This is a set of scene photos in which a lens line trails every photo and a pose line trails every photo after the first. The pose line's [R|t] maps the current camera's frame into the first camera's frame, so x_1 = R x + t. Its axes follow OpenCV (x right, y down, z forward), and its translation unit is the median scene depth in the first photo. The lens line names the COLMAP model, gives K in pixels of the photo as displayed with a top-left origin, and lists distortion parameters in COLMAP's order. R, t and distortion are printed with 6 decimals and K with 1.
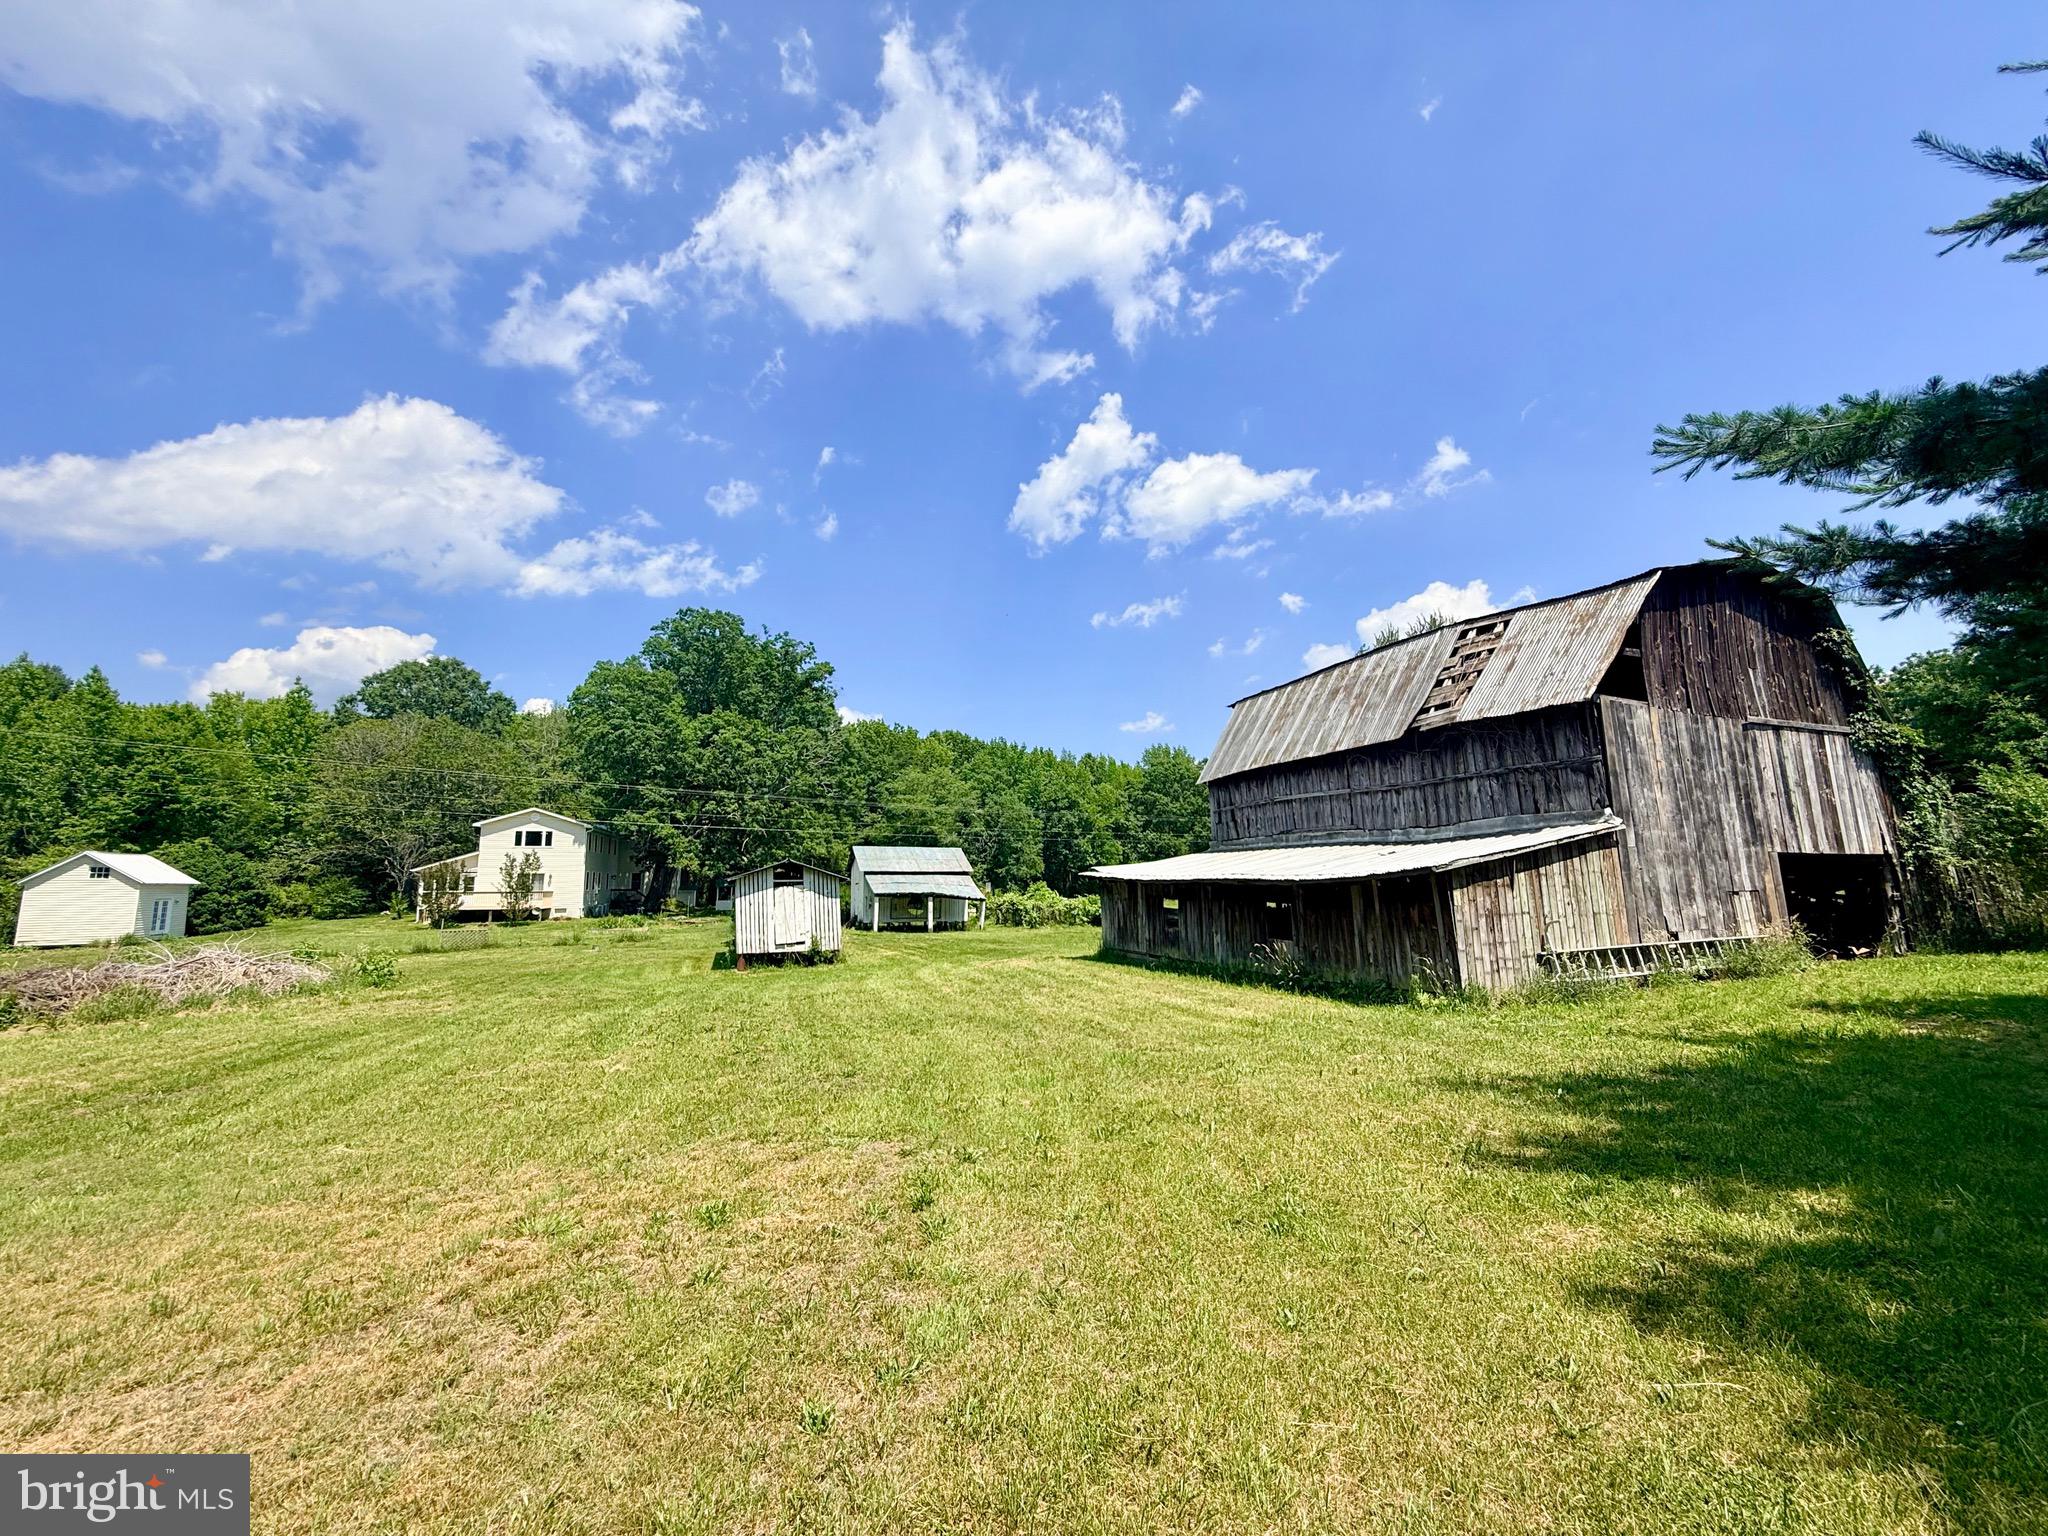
lens RADIAL K [[820.5, 0, 1033.5], [0, 820.5, 759.1], [0, 0, 1]] dist [0.000993, 0.000072]
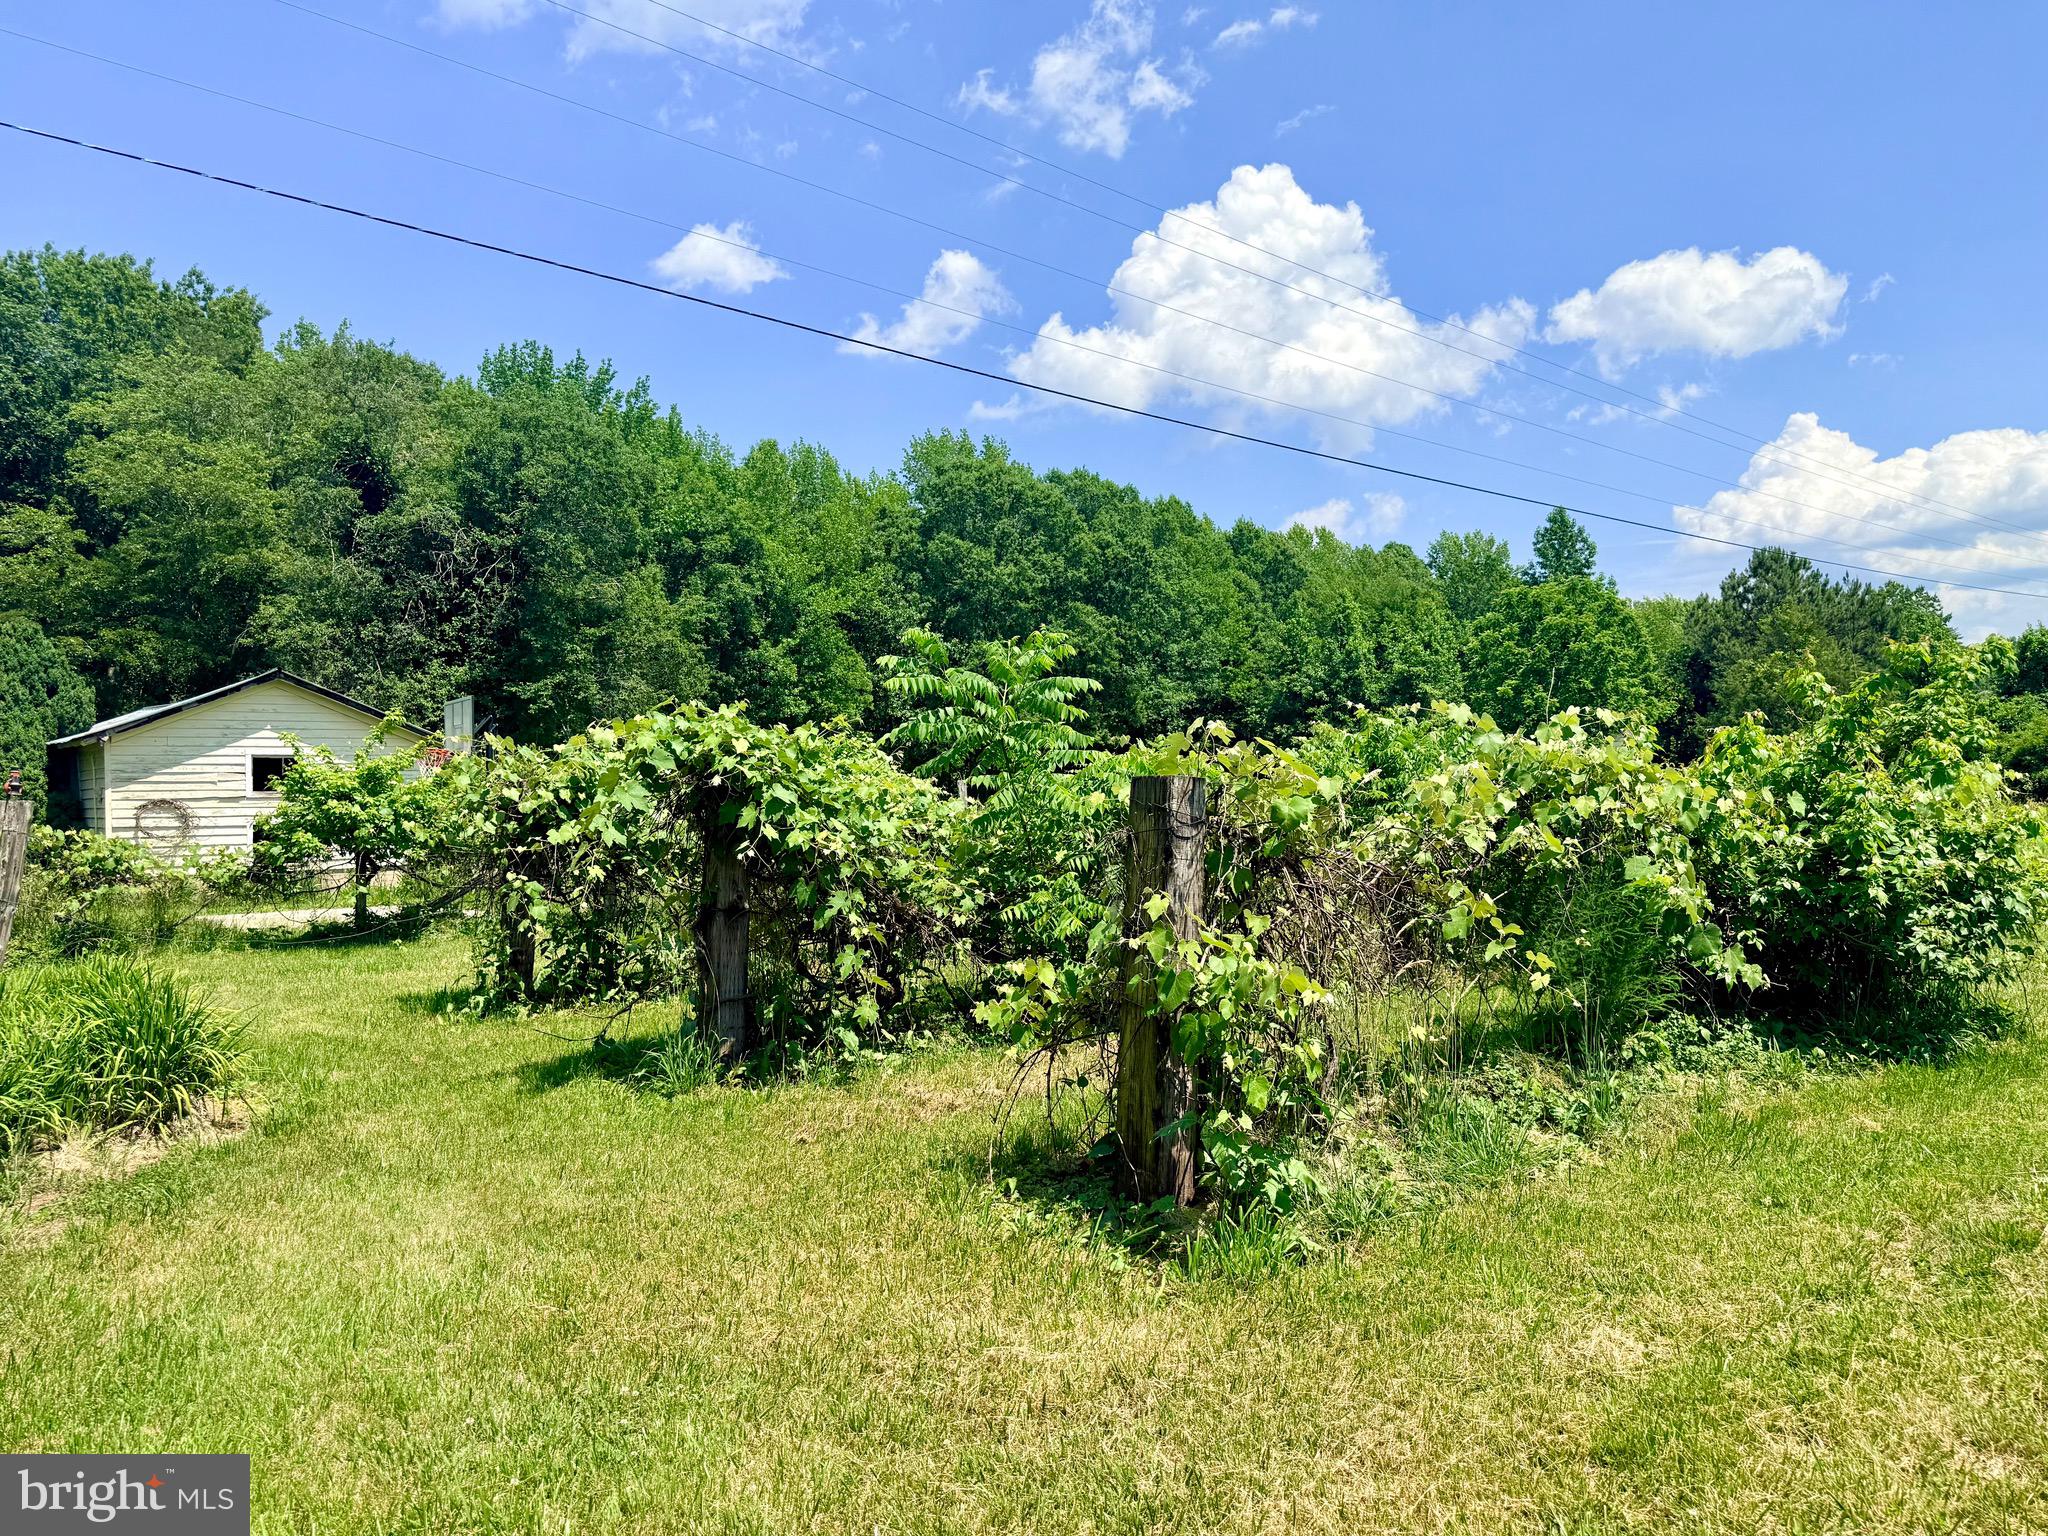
lens RADIAL K [[1451.0, 0, 1013.0], [0, 1451.0, 769.4], [0, 0, 1]] dist [0.125684, -0.216267]
pose [[0.962344, -0.003492, 0.271813, -0.013188], [-0.035208, 0.989894, 0.137369, 0.057116], [-0.269546, -0.141766, 0.952495, 0.336384]]
